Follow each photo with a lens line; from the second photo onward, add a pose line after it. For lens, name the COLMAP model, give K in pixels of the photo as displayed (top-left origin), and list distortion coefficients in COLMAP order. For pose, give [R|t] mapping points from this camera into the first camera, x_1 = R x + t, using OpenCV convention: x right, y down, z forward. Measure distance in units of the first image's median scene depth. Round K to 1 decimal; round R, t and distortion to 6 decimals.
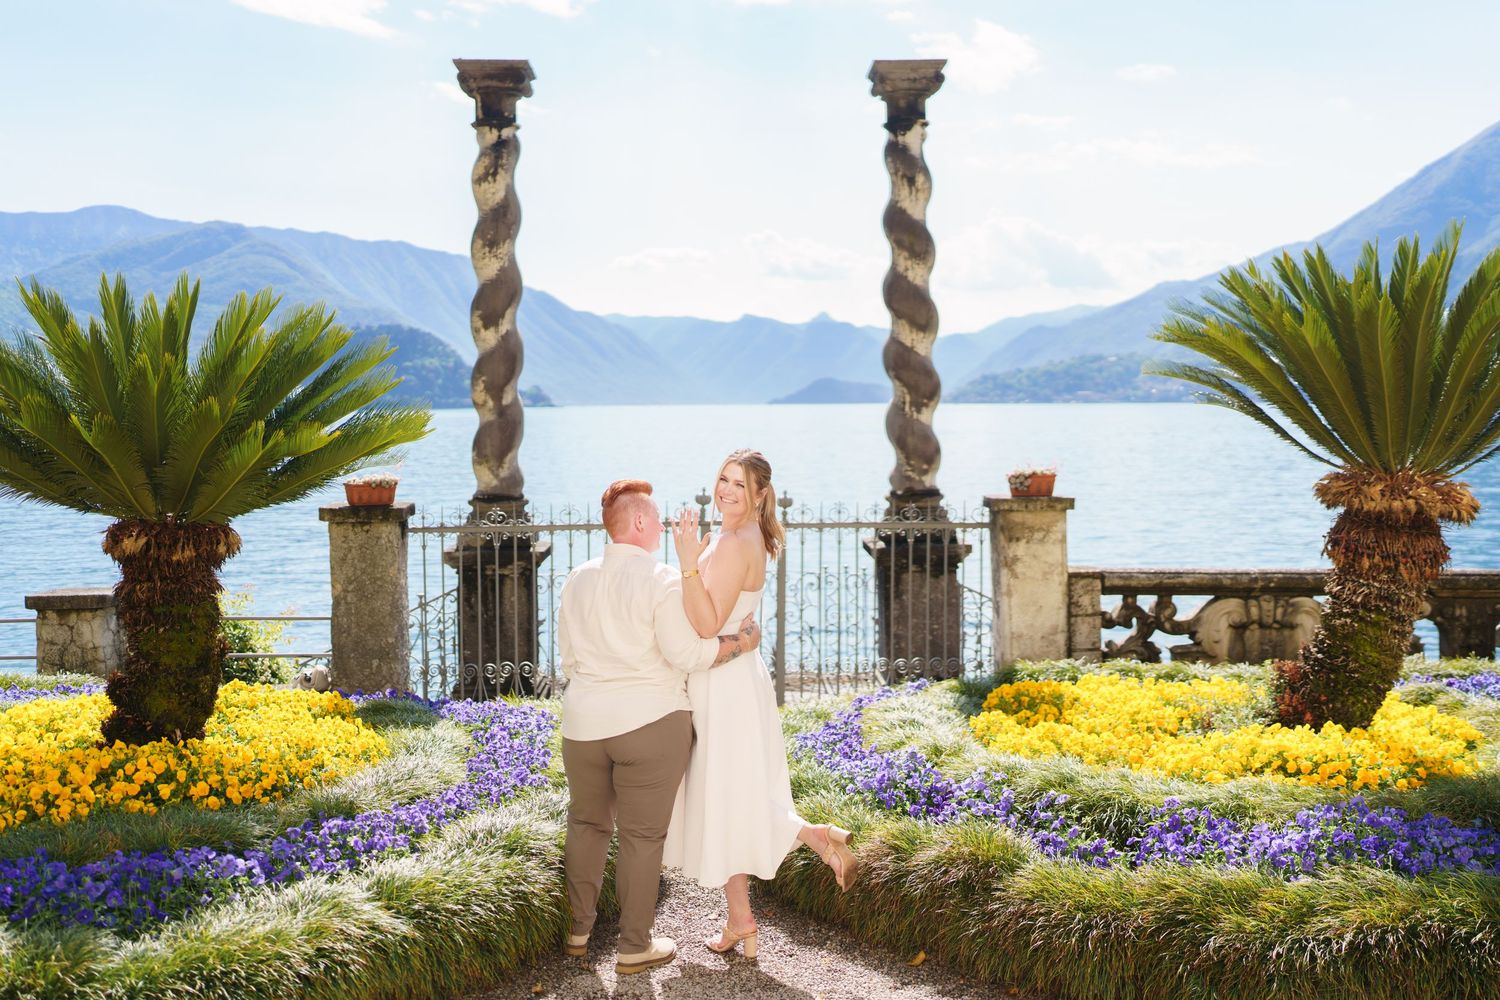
lens RADIAL K [[1496.5, 0, 735.9], [0, 1496.5, 503.3], [0, 0, 1]] dist [-0.055811, 0.157205]
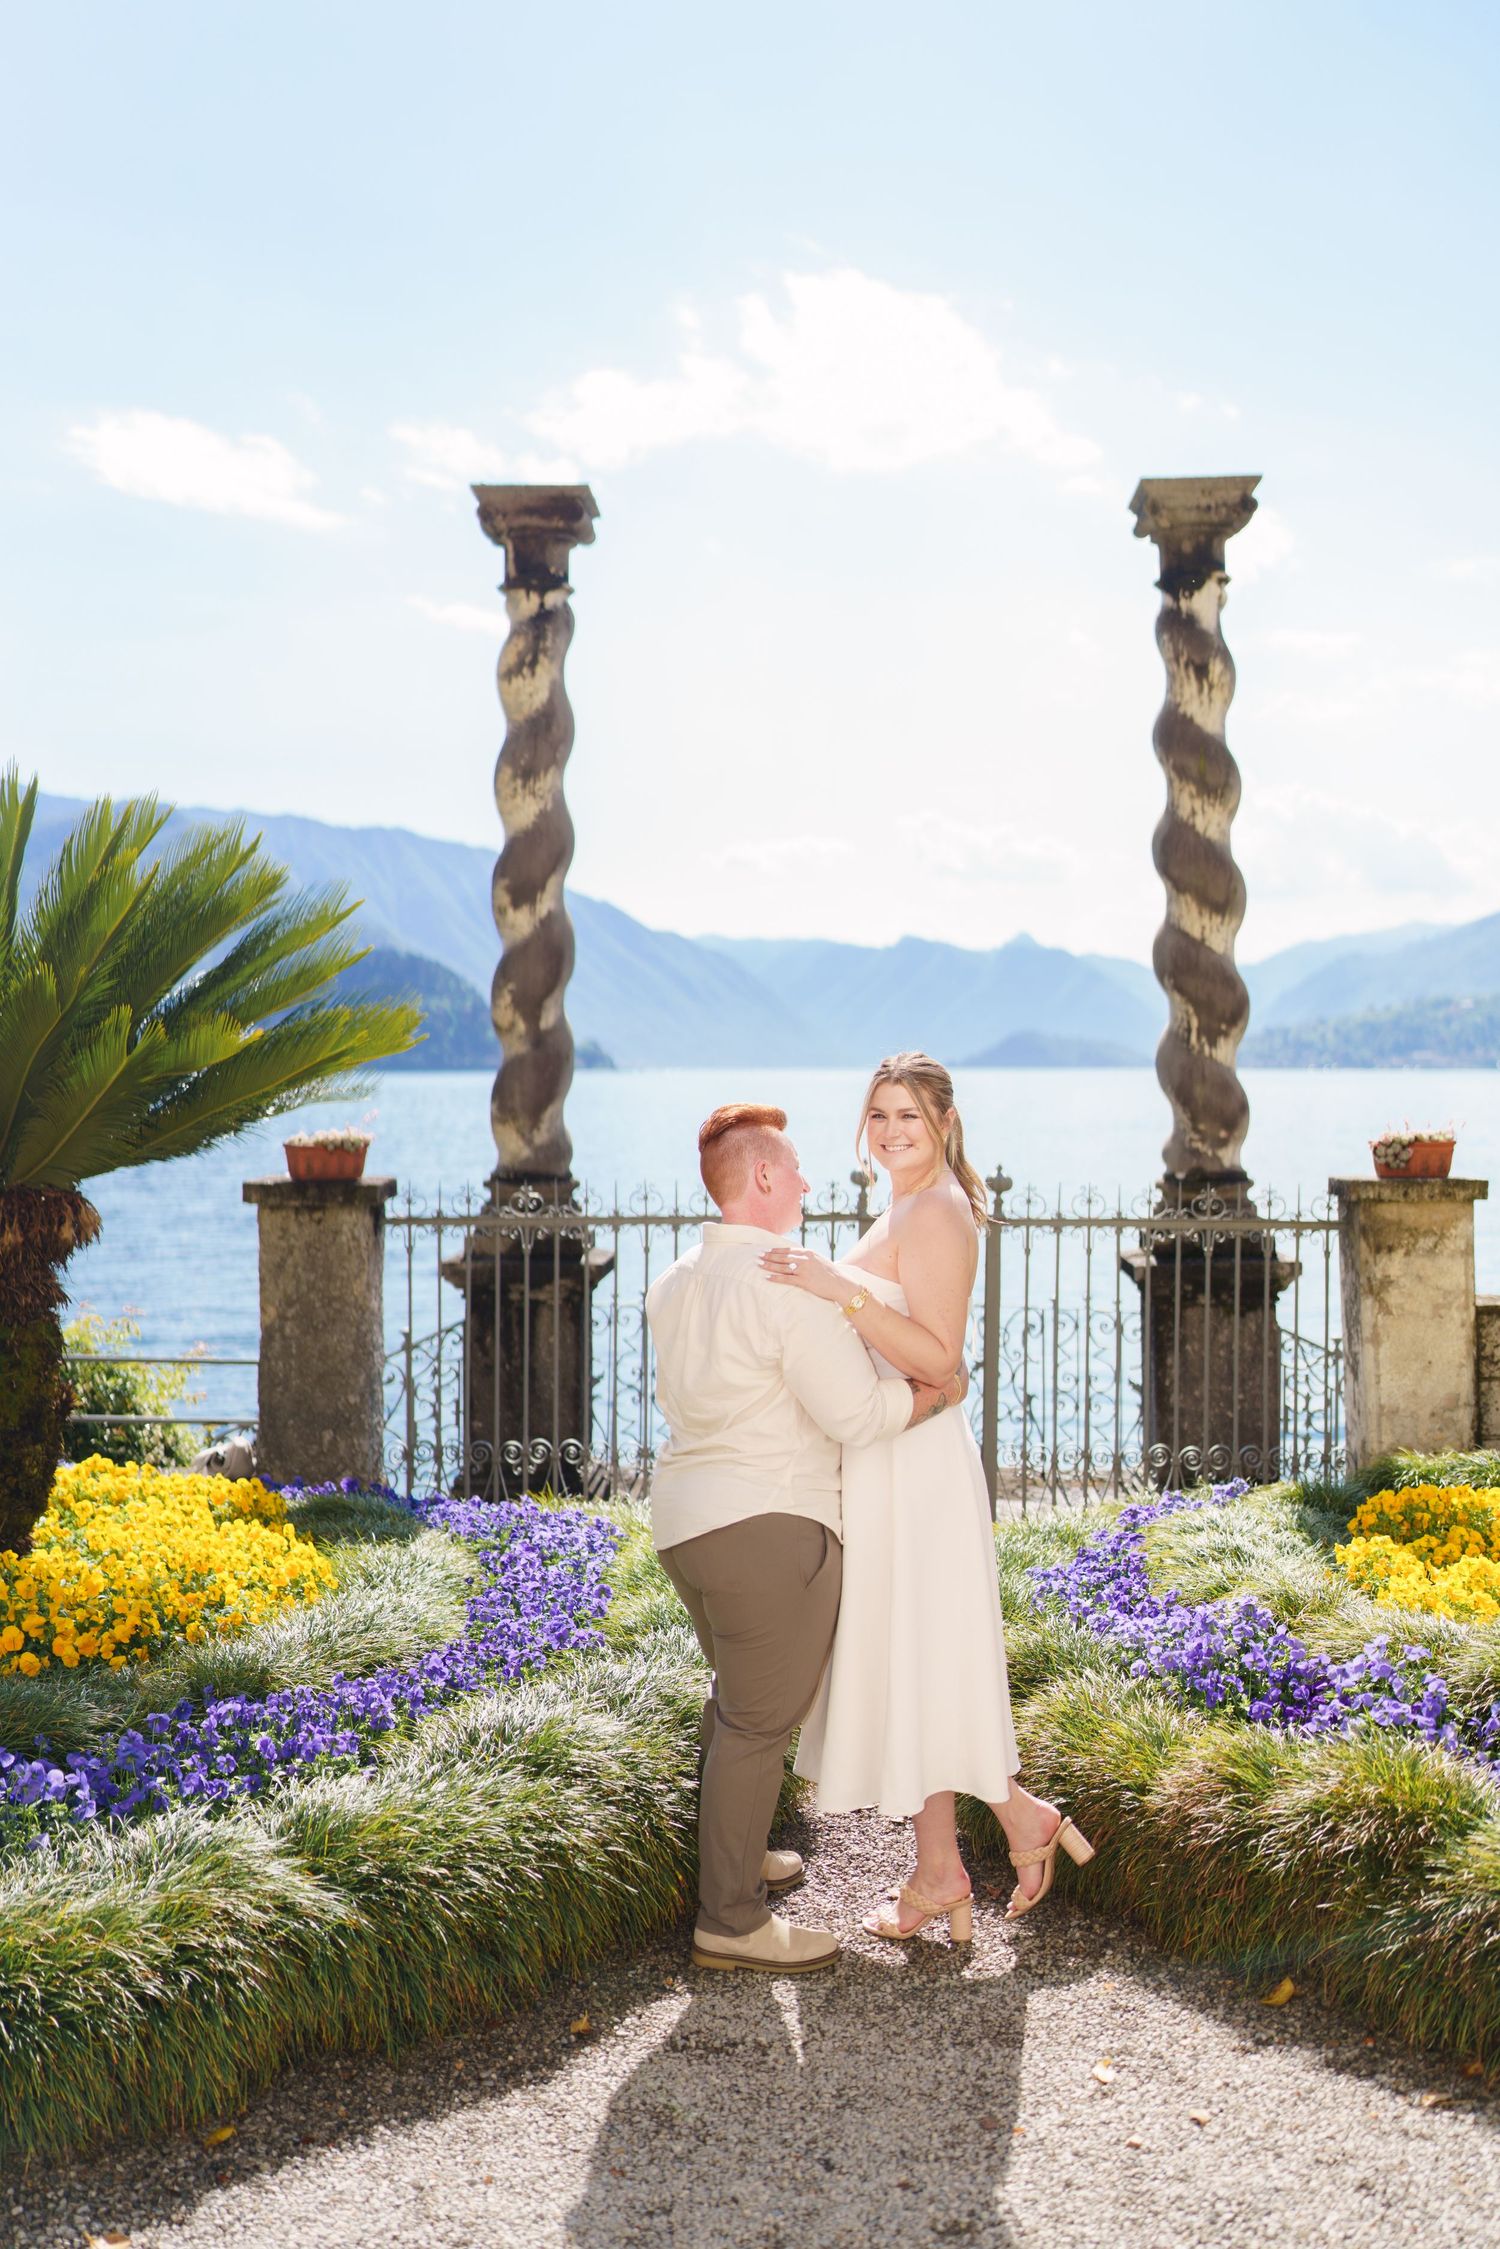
lens RADIAL K [[2242.2, 0, 719.4], [0, 2242.2, 1106.5], [0, 0, 1]] dist [-0.054703, 0.154852]
pose [[0.997074, 0.008305, -0.075988, -0.016120], [-0.012039, 0.998736, -0.048806, 0.019469], [0.075487, 0.049578, 0.995914, 0.119454]]
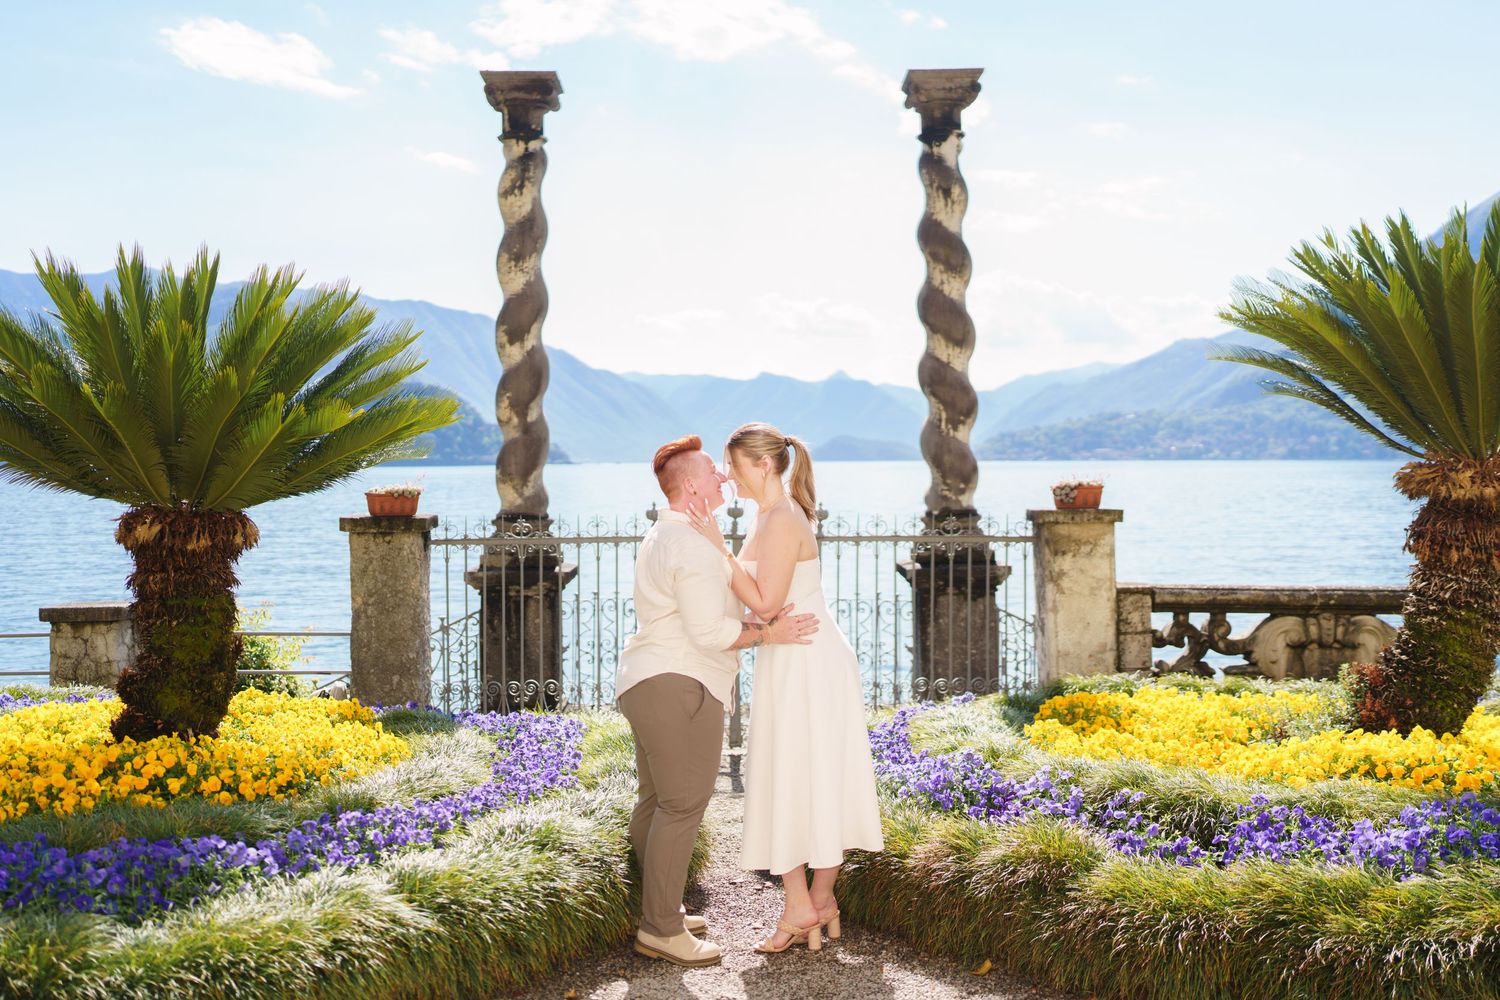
lens RADIAL K [[1494.6, 0, 712.3], [0, 1494.6, 503.1], [0, 0, 1]] dist [-0.055782, 0.155552]
pose [[0.999628, 0.001190, -0.027249, -0.014780], [-0.002239, 0.999256, -0.038504, 0.040837], [0.027183, 0.038550, 0.998887, 0.051563]]
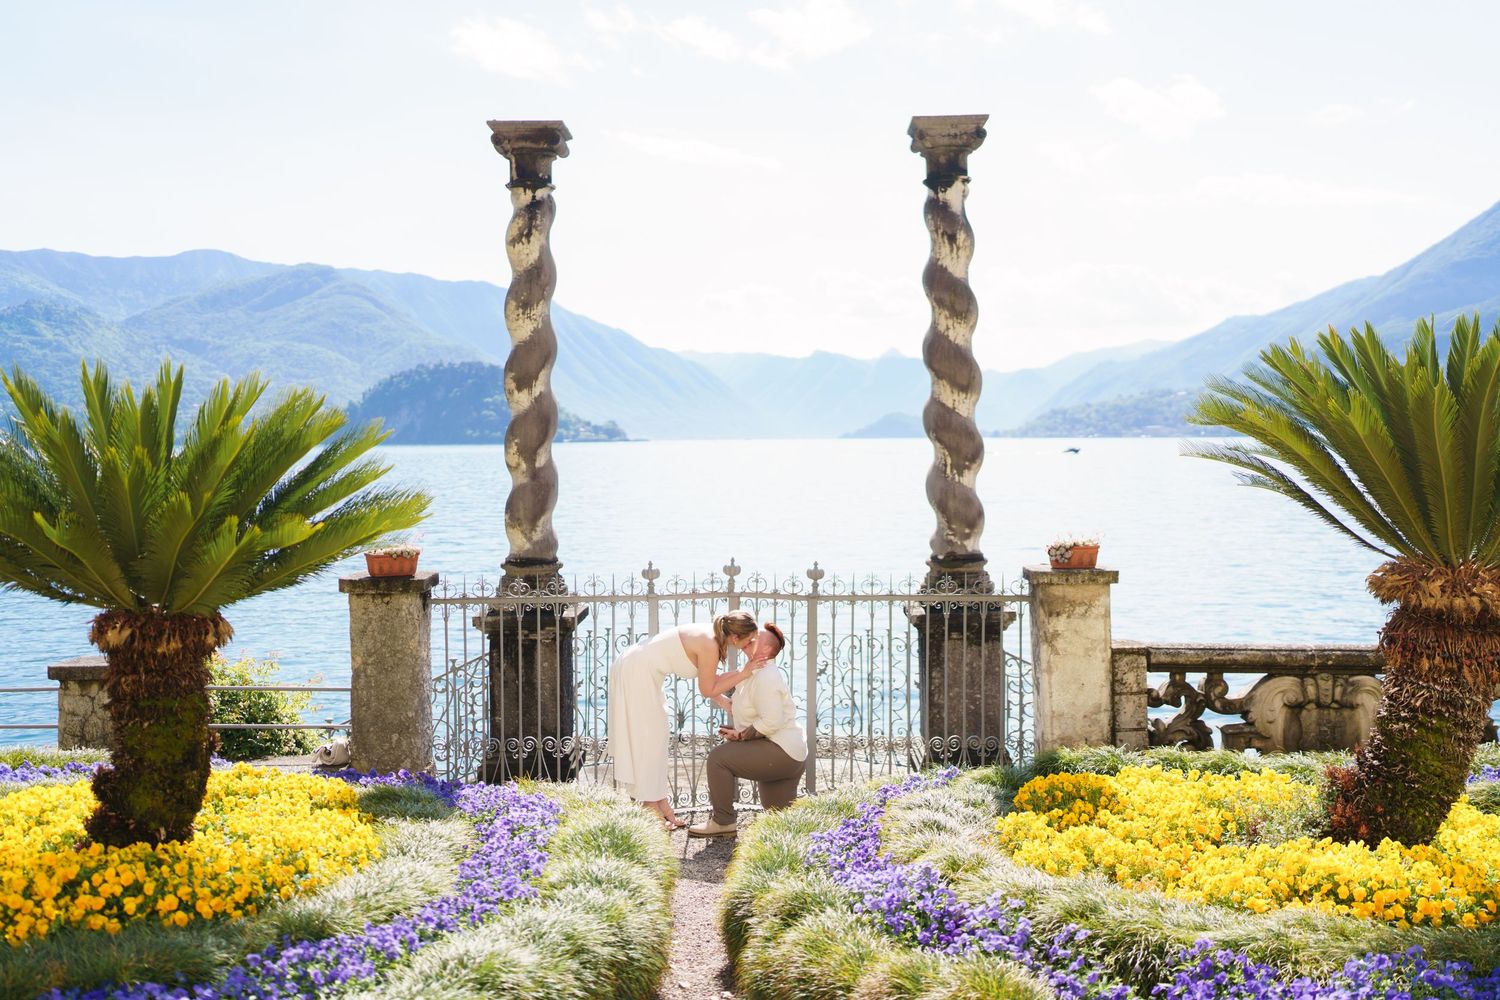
lens RADIAL K [[1468.2, 0, 726.5], [0, 1468.2, 495.8], [0, 0, 1]] dist [-0.054192, 0.150777]
pose [[0.998485, 0.001137, -0.055009, 0.038450], [-0.002630, 0.999630, -0.027073, -0.035502], [0.054958, 0.027177, 0.998119, 0.066579]]
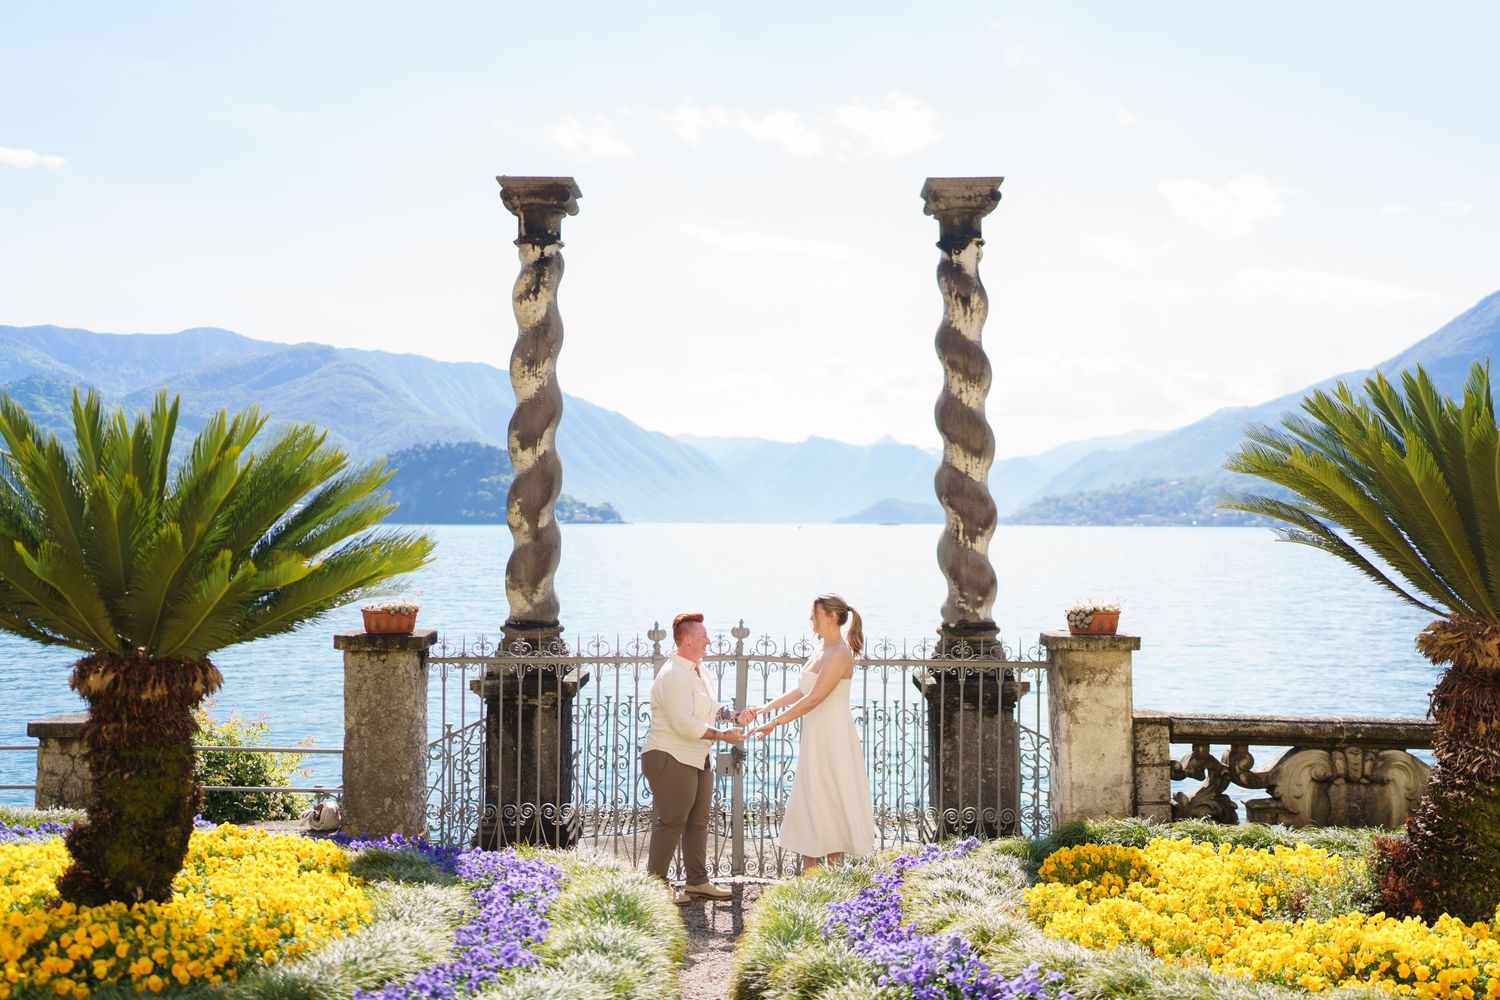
lens RADIAL K [[1463.0, 0, 728.7], [0, 1463.0, 495.9], [0, 0, 1]] dist [-0.055004, 0.156972]
pose [[0.998681, 0.011627, -0.050010, 0.022376], [-0.015806, 0.996341, -0.083993, -0.015232], [0.048851, 0.084673, 0.995211, 0.109181]]
